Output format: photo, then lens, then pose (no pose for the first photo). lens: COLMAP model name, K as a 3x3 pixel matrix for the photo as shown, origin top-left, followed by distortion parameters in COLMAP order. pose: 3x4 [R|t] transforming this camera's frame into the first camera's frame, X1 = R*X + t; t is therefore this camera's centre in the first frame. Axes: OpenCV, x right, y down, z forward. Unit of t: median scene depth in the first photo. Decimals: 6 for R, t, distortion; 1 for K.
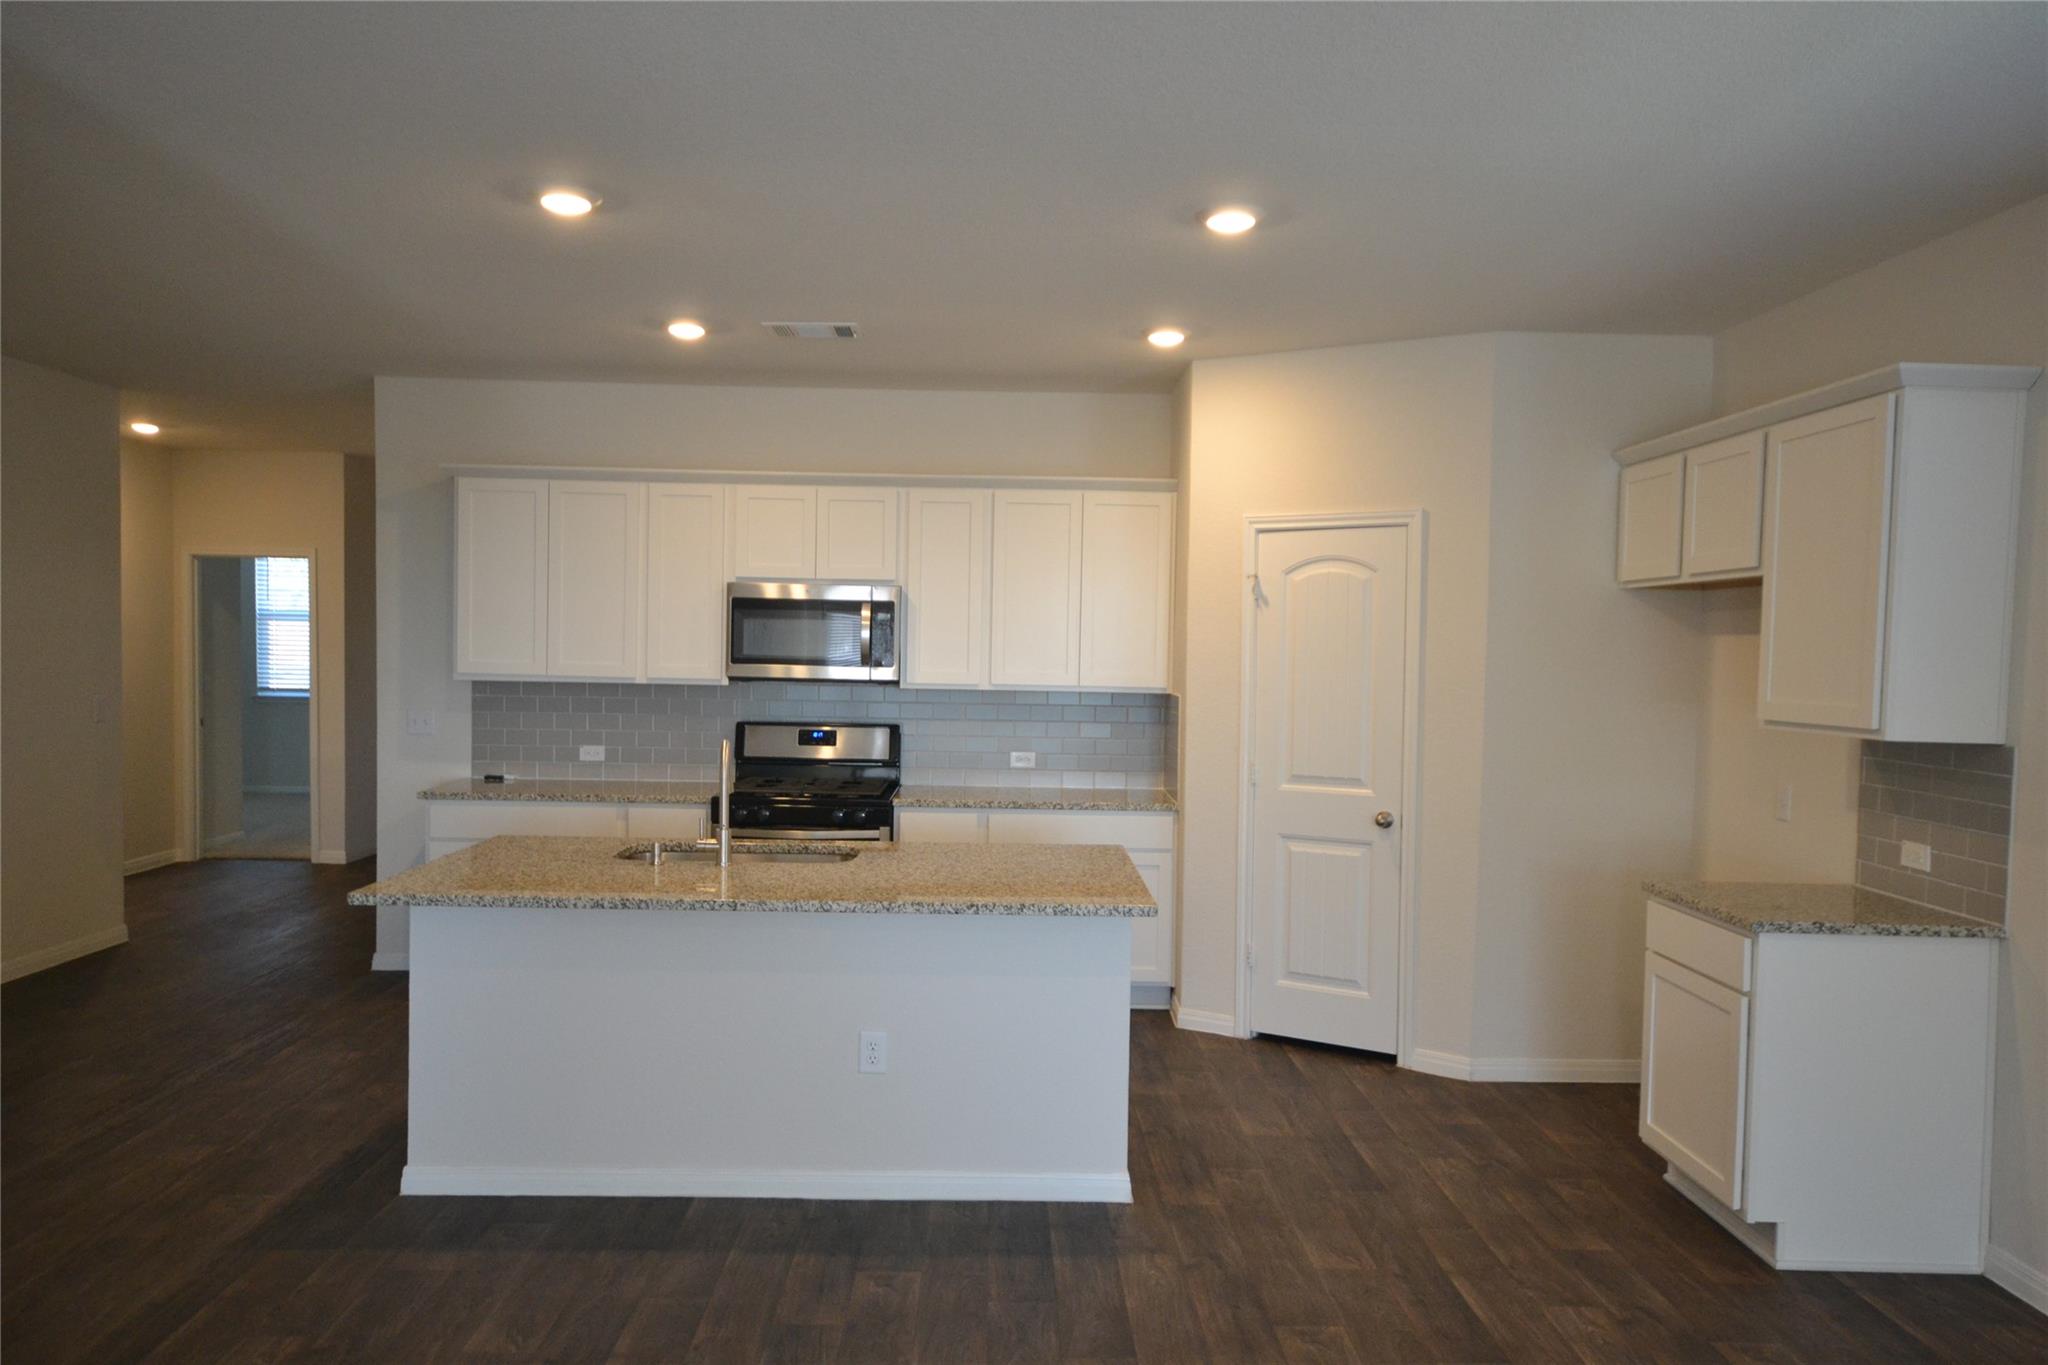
lens RADIAL K [[1433.5, 0, 1024.0], [0, 1433.5, 682.5], [0, 0, 1]] dist [0.000319, 0.000070]
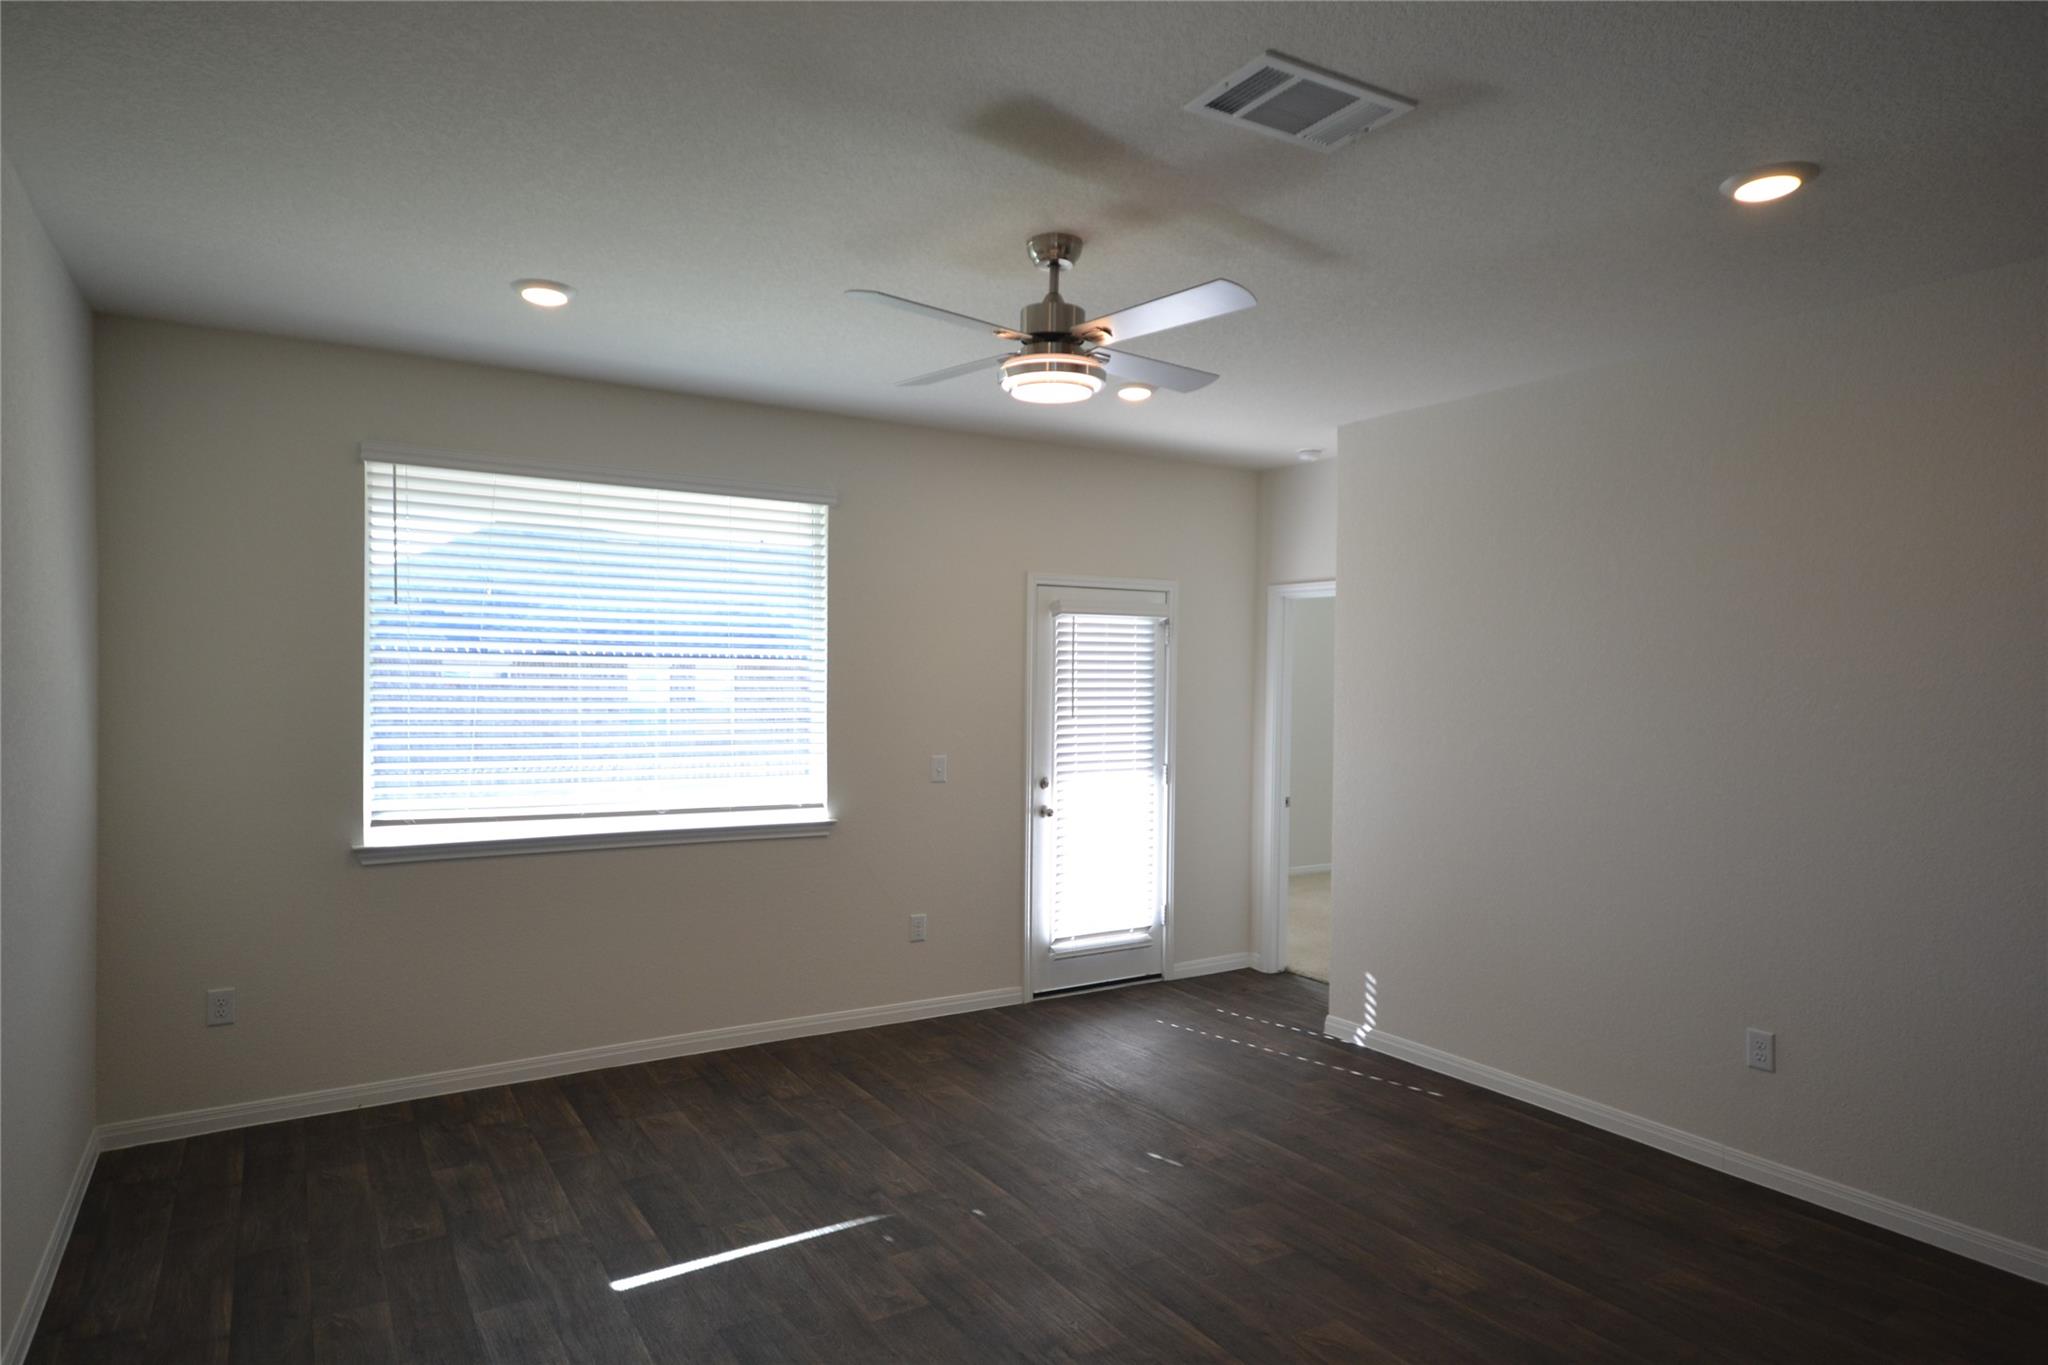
lens RADIAL K [[1204.9, 0, 1024.0], [0, 1204.9, 682.5], [0, 0, 1]] dist [0.001587, 0.001189]
pose [[-0.860814, -0.022182, -0.508435, 0.349533], [-0.036947, 0.999137, 0.018963, -0.035473], [0.507576, 0.035109, -0.860891, 1.454588]]
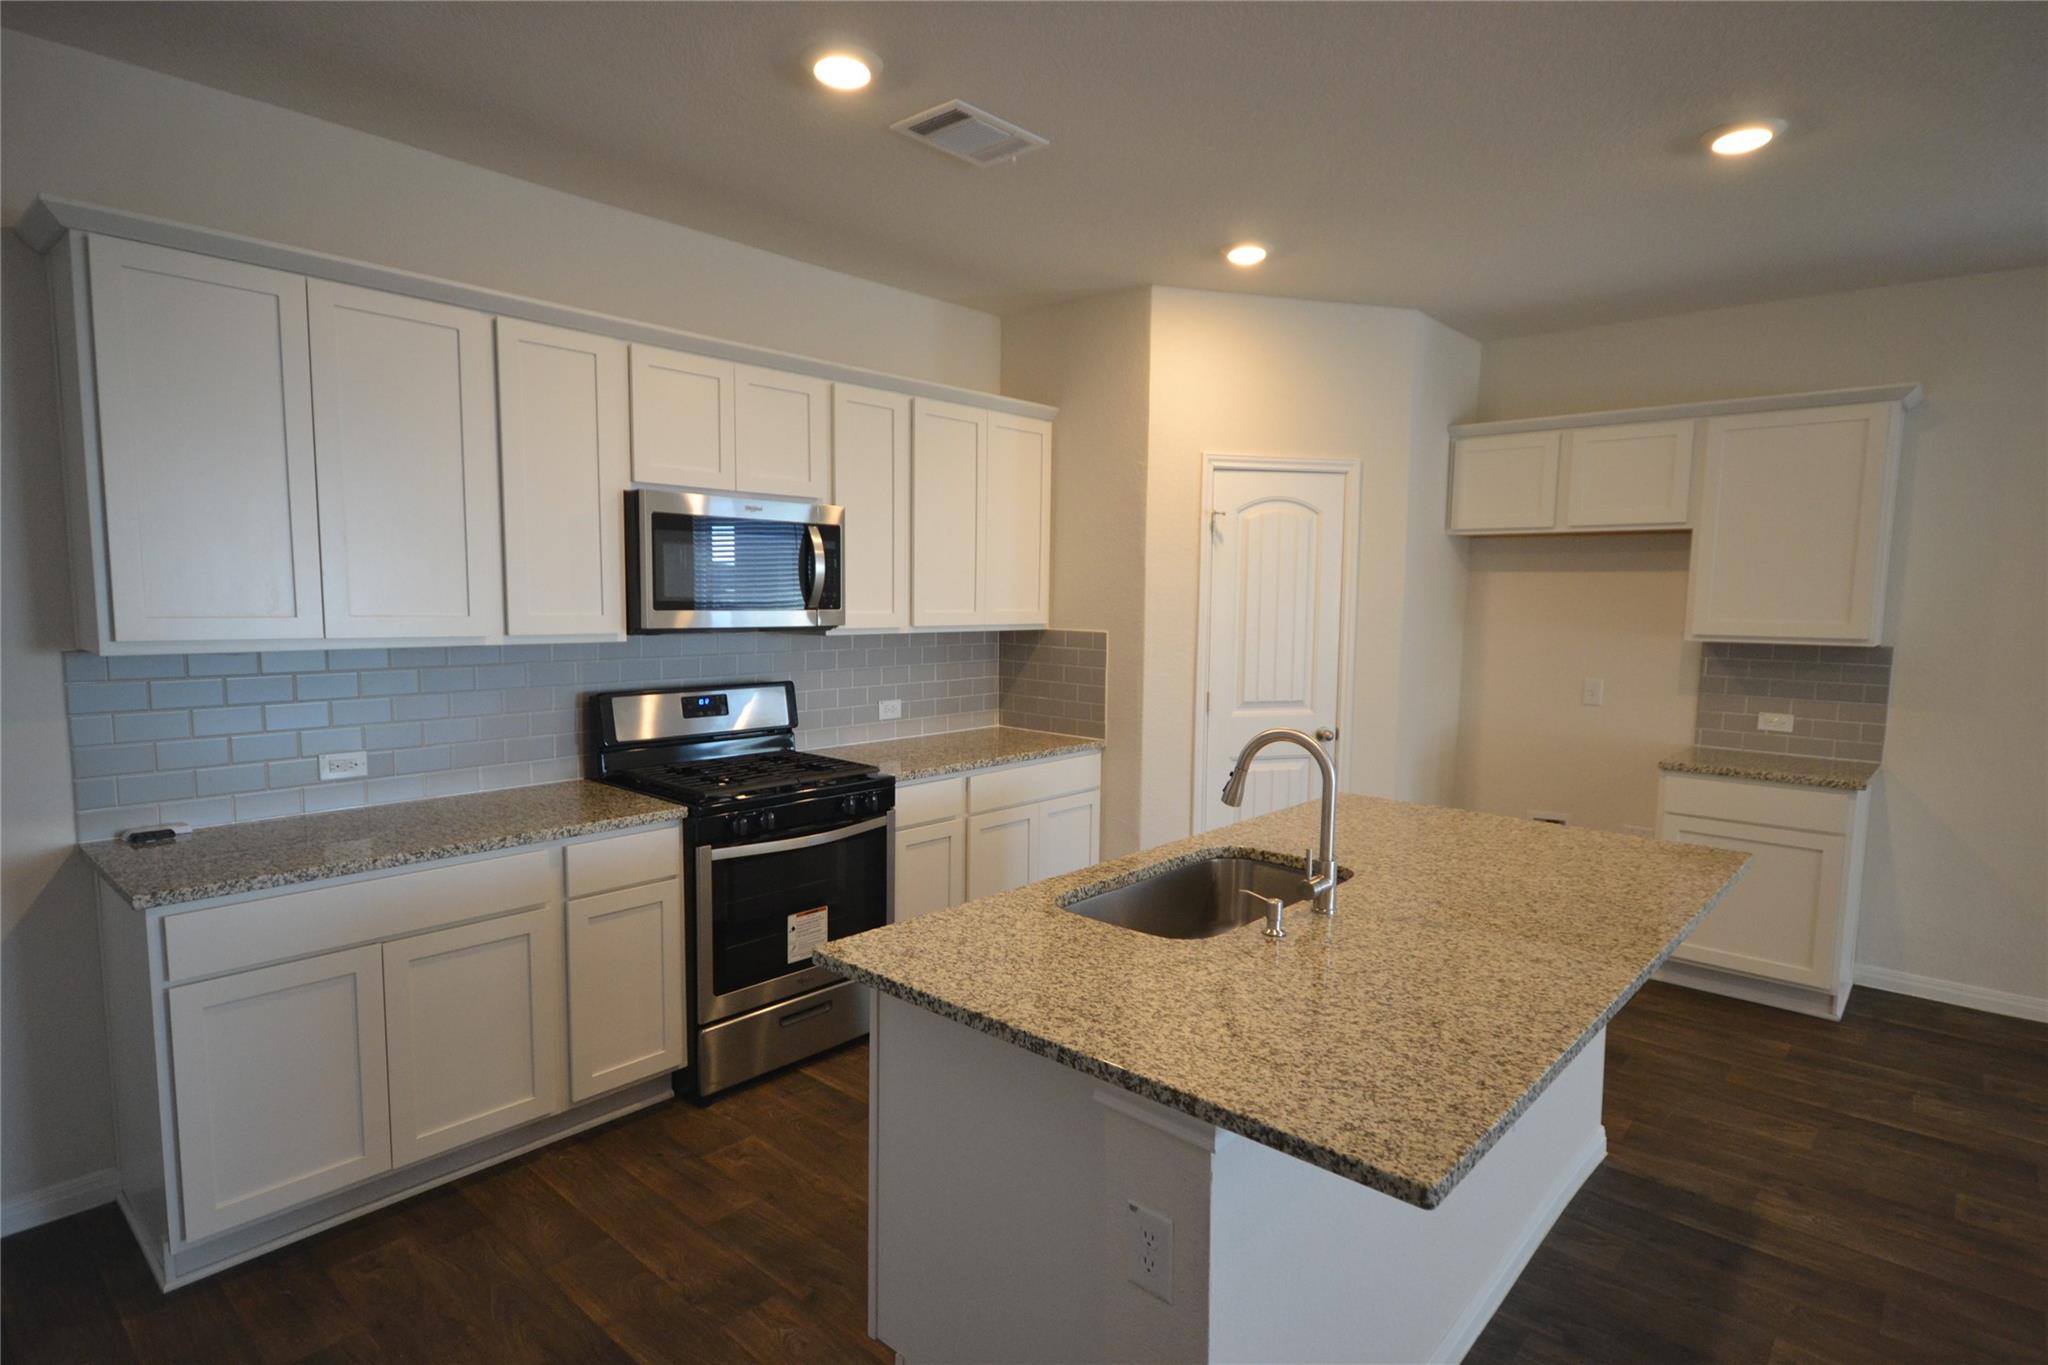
lens RADIAL K [[1073.5, 0, 1024.0], [0, 1073.5, 682.5], [0, 0, 1]] dist [0.004905, 0.000809]
pose [[0.679270, -0.073629, 0.730186, -0.522842], [0.019051, 0.996388, 0.082750, -0.020026], [-0.733641, -0.042298, 0.678219, 0.593503]]
